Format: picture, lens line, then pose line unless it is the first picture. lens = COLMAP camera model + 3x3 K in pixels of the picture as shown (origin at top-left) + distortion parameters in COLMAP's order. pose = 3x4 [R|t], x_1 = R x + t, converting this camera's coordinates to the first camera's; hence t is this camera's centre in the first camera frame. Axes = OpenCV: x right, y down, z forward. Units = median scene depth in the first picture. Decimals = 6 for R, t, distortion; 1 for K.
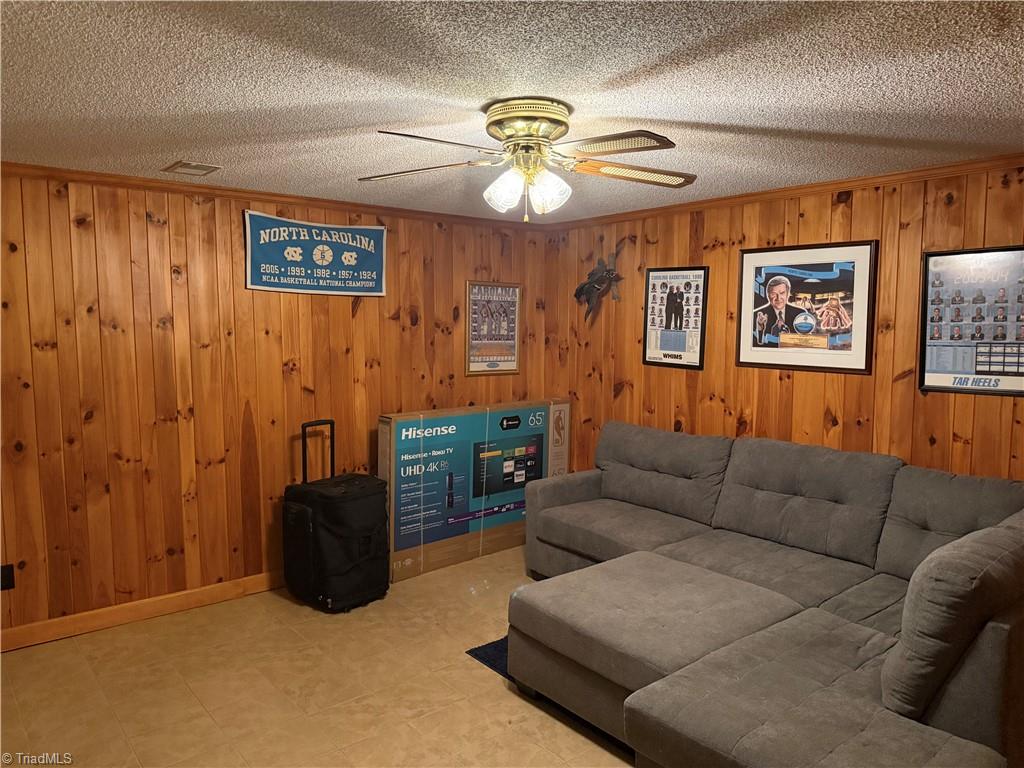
lens RADIAL K [[718.3, 0, 512.7], [0, 718.3, 387.3], [0, 0, 1]] dist [0.066494, -0.102909]
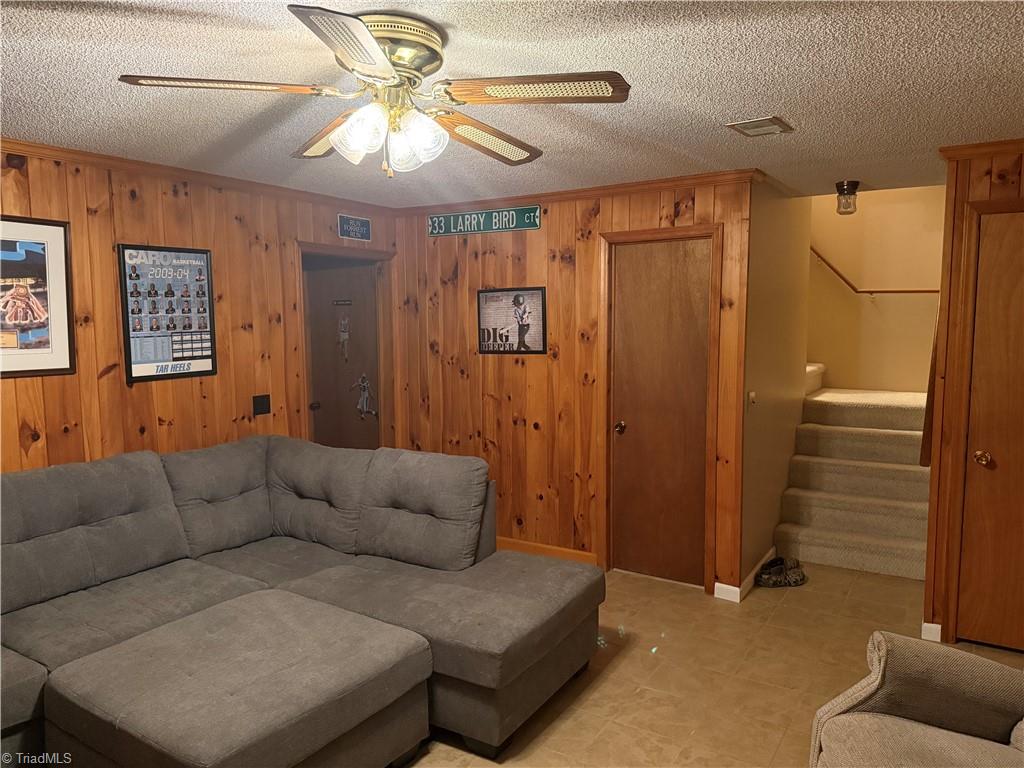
lens RADIAL K [[718.3, 0, 512.7], [0, 718.3, 387.3], [0, 0, 1]] dist [0.066494, -0.102909]
pose [[-0.300600, -0.093537, 0.949153, -0.496379], [0.094164, 0.987407, 0.127128, -0.060840], [-0.949091, 0.127590, -0.288007, 0.719410]]
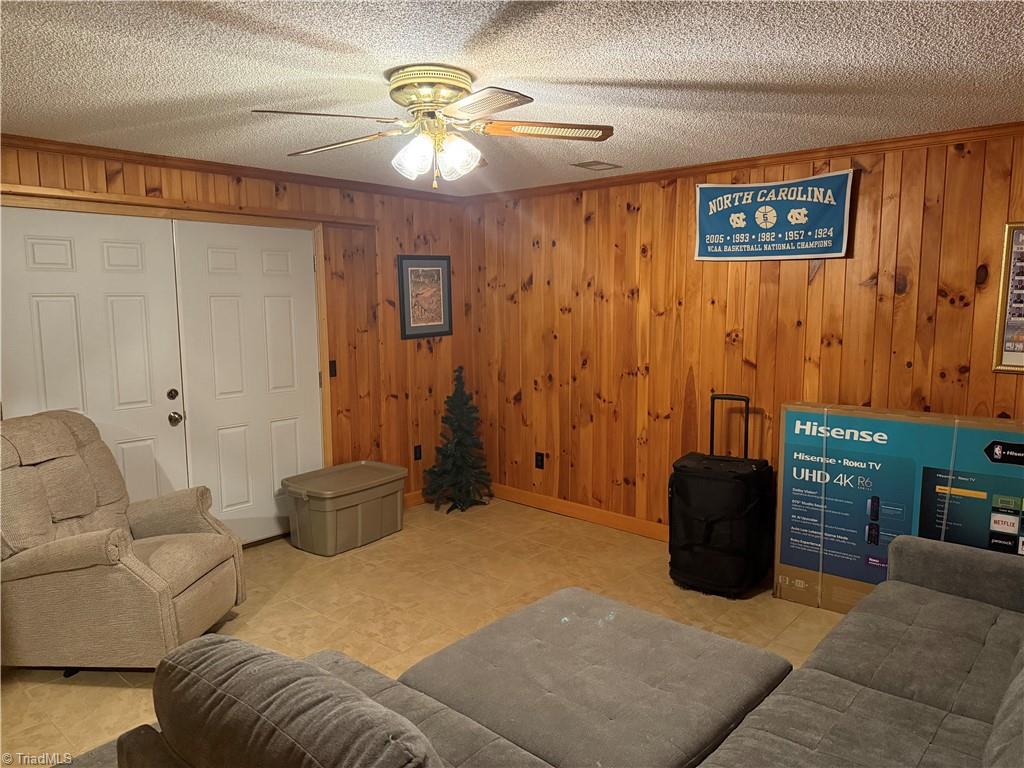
lens RADIAL K [[718.3, 0, 512.7], [0, 718.3, 387.3], [0, 0, 1]] dist [0.066494, -0.102909]
pose [[0.138719, 0.119178, -0.983135, 0.677715], [-0.086150, 0.990421, 0.107906, -0.045364], [0.986578, 0.069729, 0.147657, 0.618941]]
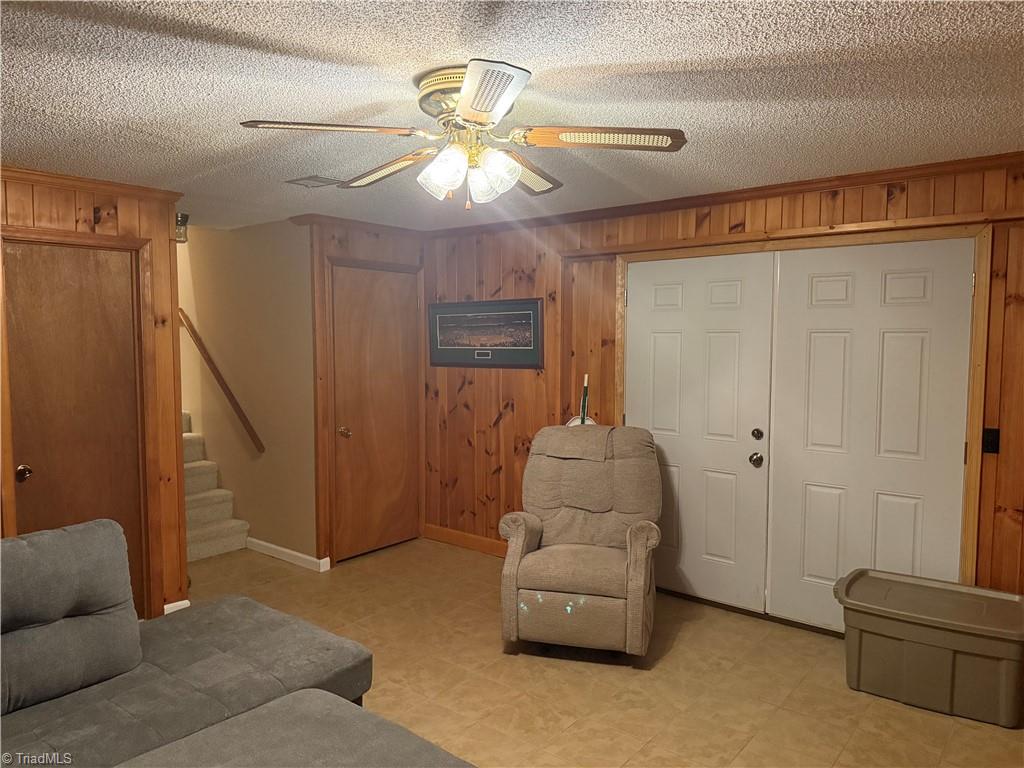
lens RADIAL K [[718.3, 0, 512.7], [0, 718.3, 387.3], [0, 0, 1]] dist [0.066494, -0.102909]
pose [[-0.985423, 0.009493, -0.169854, 0.071447], [-0.018603, 0.986441, 0.163056, -0.101889], [0.169099, 0.163839, -0.971886, 1.206666]]
